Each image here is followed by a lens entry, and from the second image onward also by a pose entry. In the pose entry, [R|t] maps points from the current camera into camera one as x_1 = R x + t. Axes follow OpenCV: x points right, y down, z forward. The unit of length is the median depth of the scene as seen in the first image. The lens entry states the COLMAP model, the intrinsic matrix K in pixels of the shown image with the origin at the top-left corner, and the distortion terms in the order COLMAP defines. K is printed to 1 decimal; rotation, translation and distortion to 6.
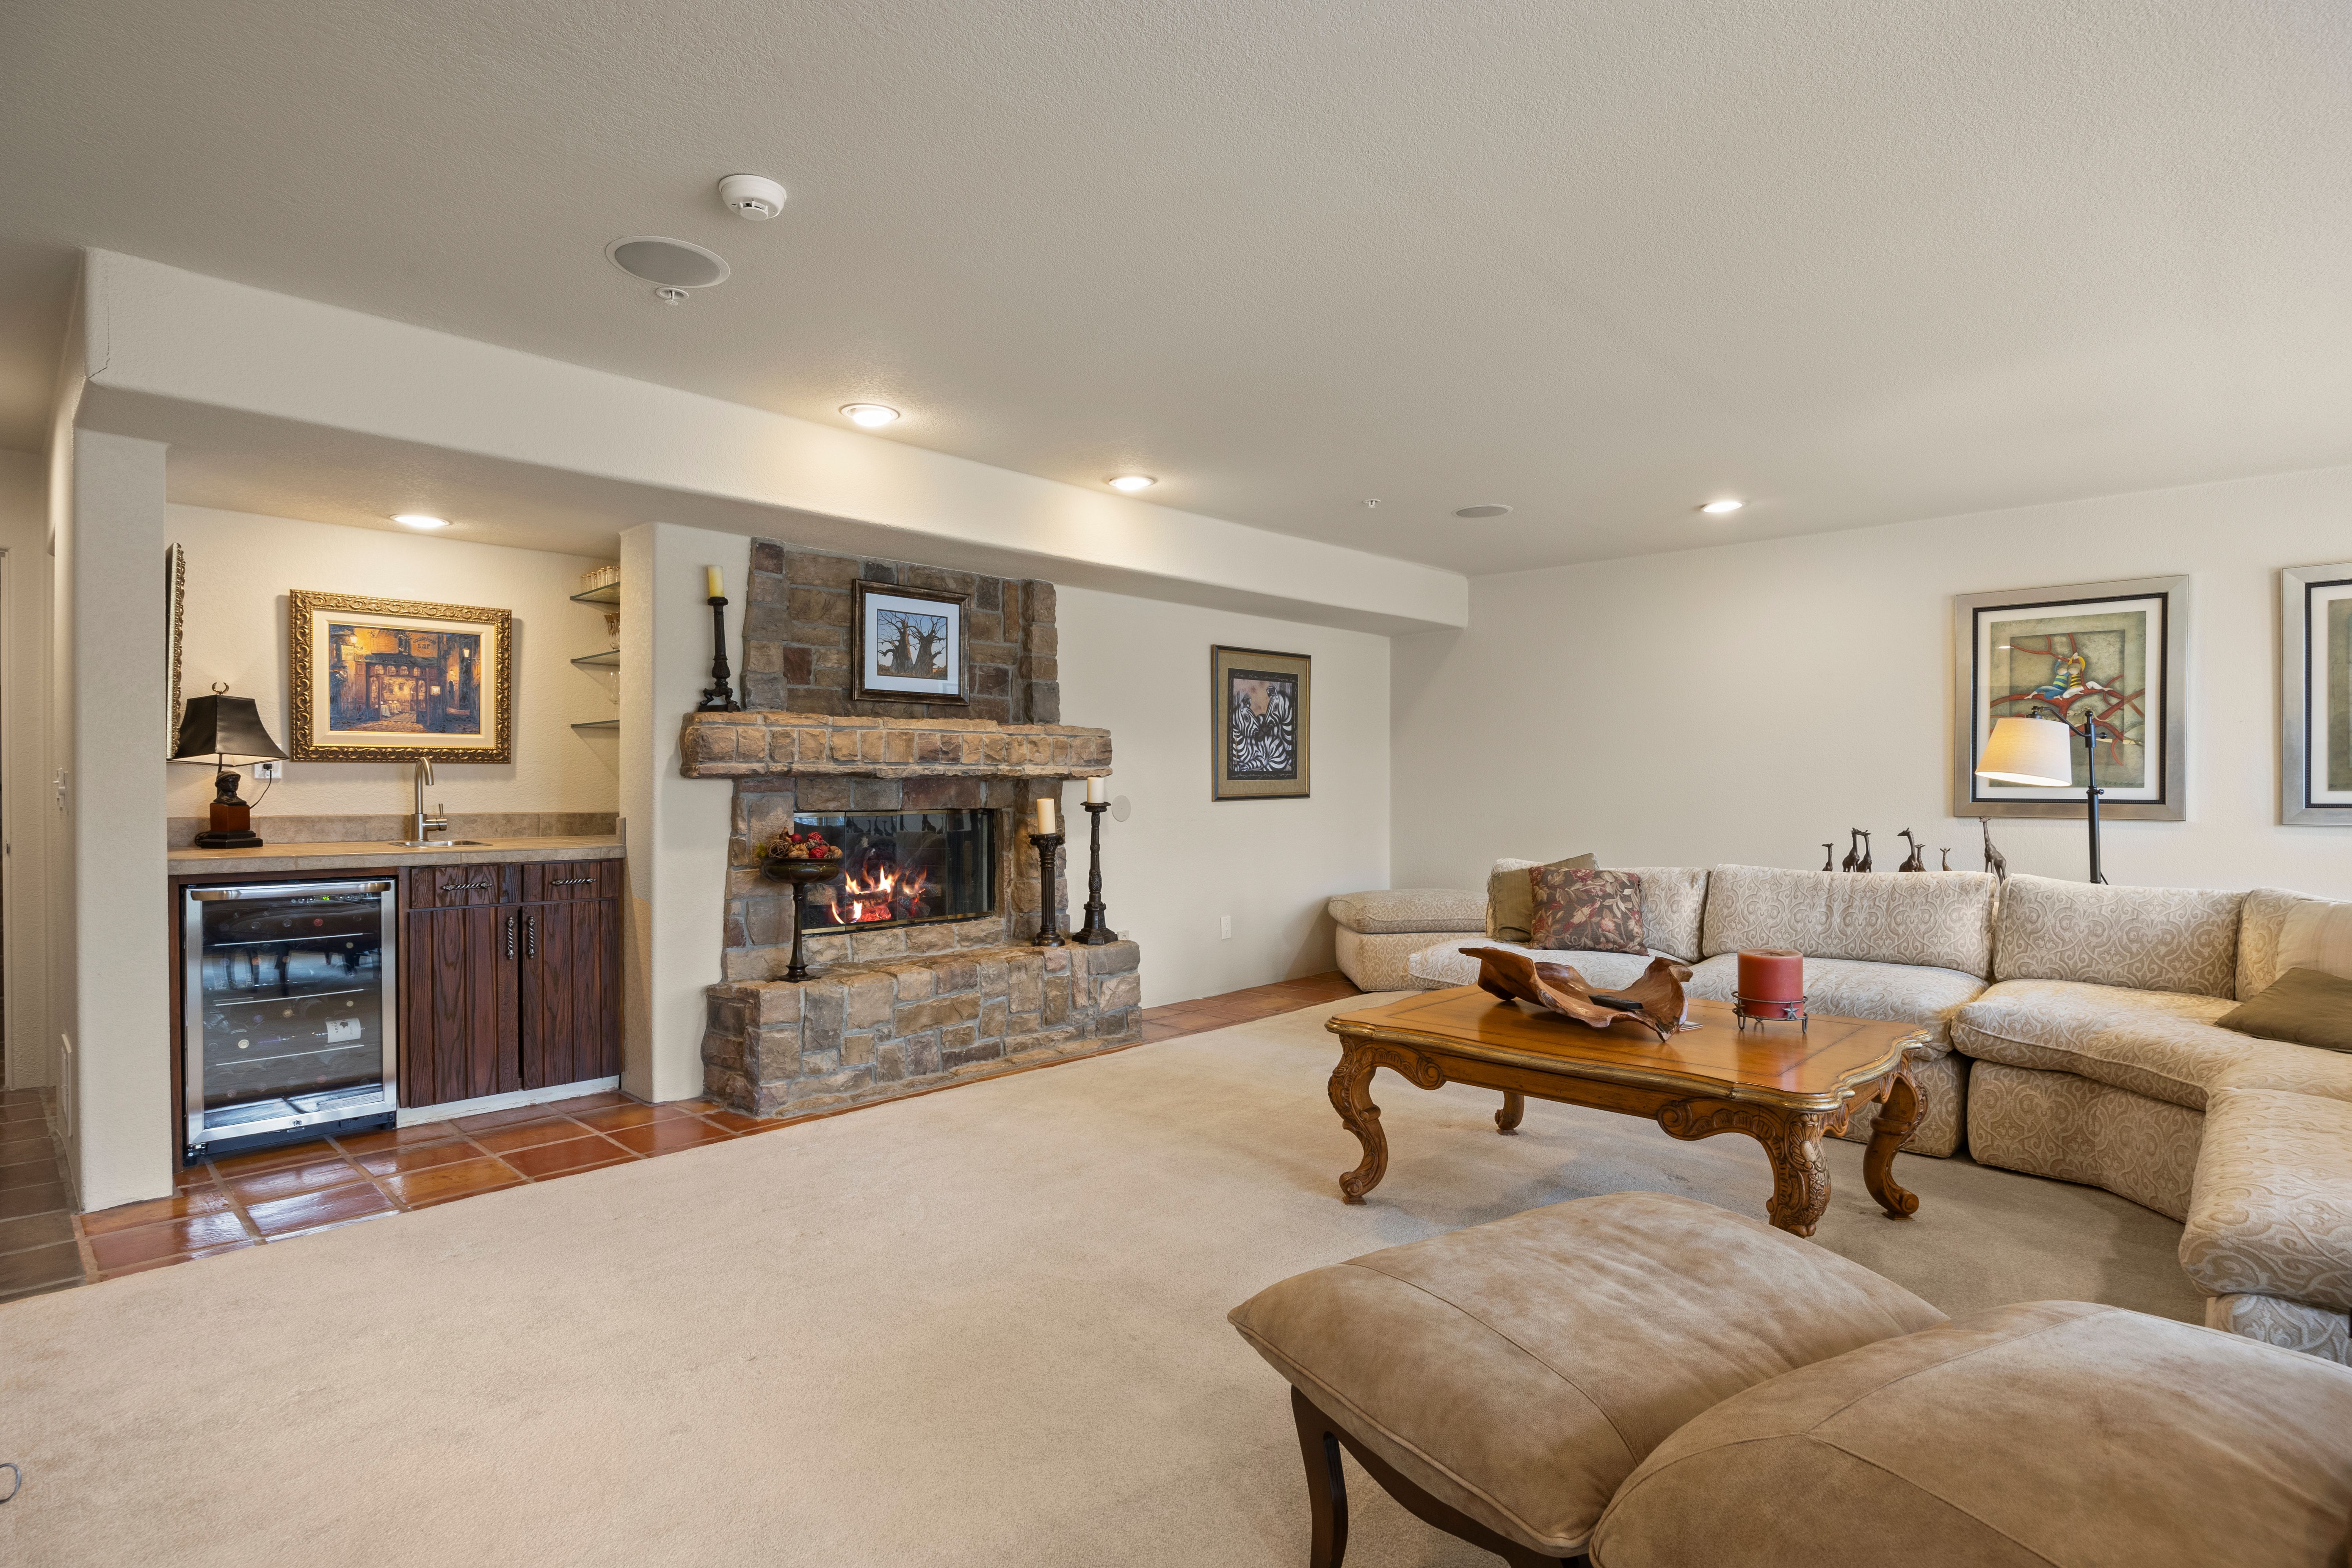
lens RADIAL K [[1201.2, 0, 1176.0], [0, 1201.2, 784.0], [0, 0, 1]] dist [-0.001417, -0.000322]
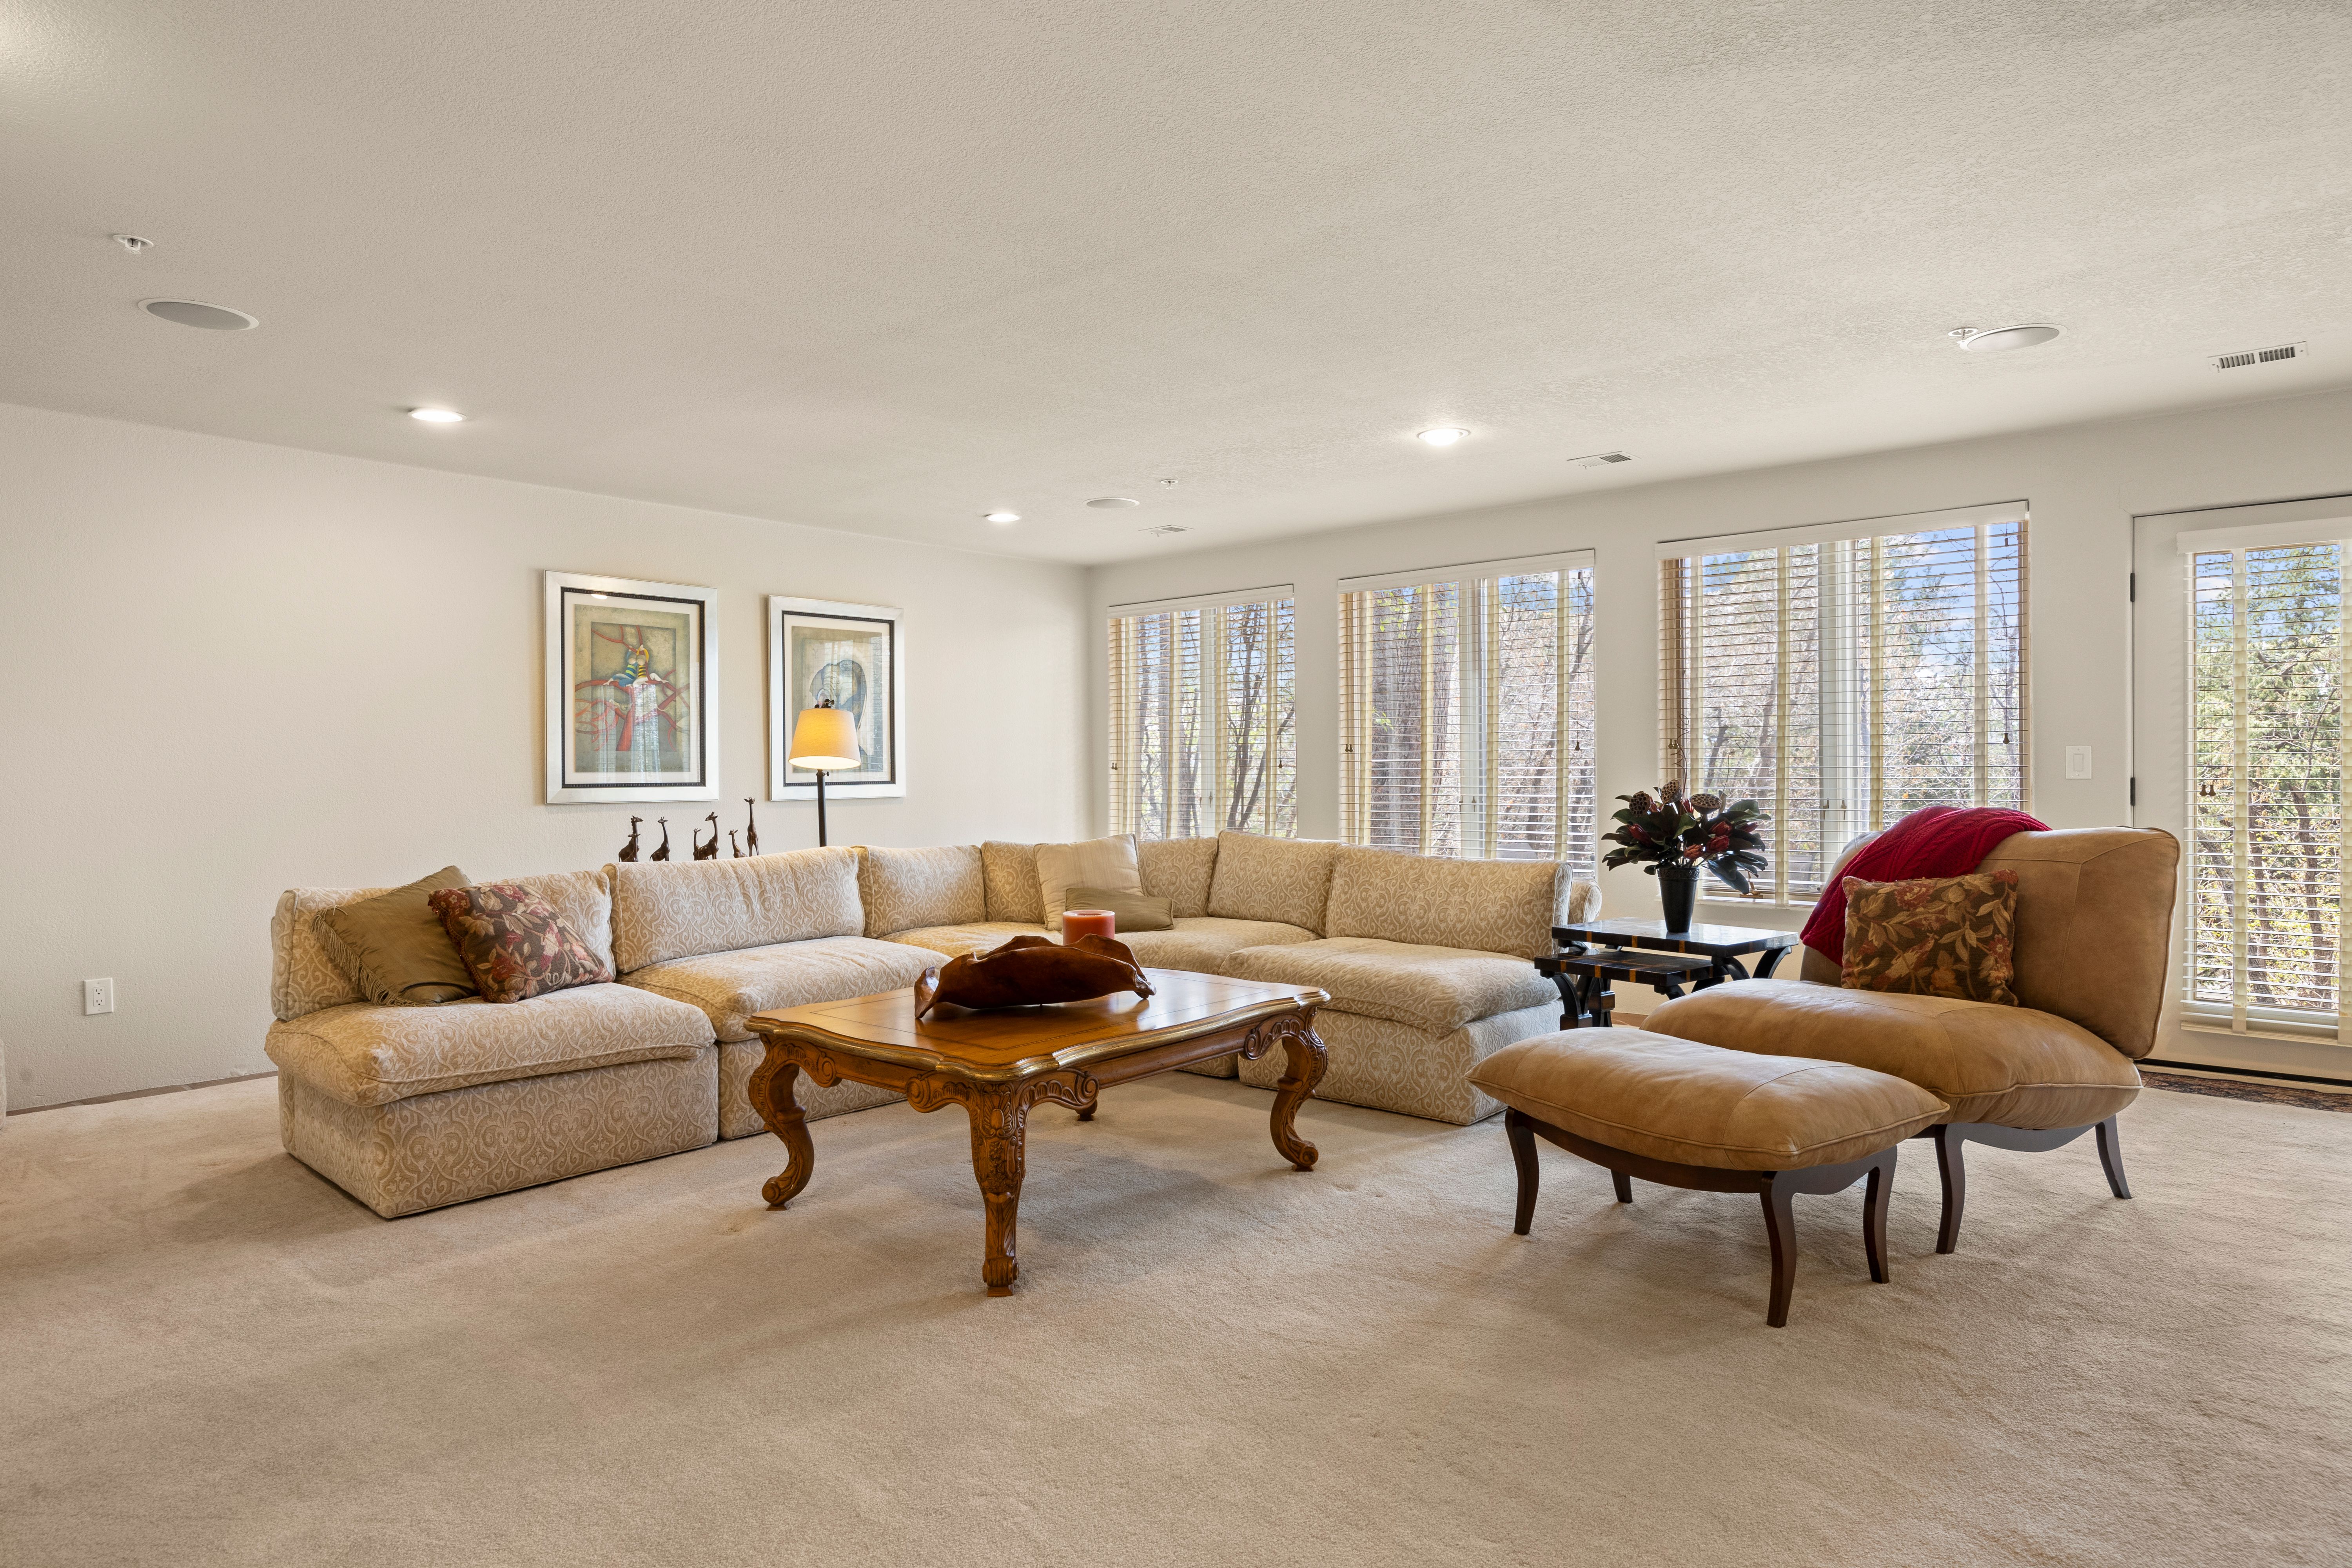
lens RADIAL K [[1345.8, 0, 1176.0], [0, 1345.8, 784.0], [0, 0, 1]] dist [0.000850, 0.000302]
pose [[-0.025418, -0.016513, 0.999541, -0.466926], [0.005955, 0.999843, 0.016670, -0.003027], [-0.999659, 0.006376, -0.025316, 0.568589]]
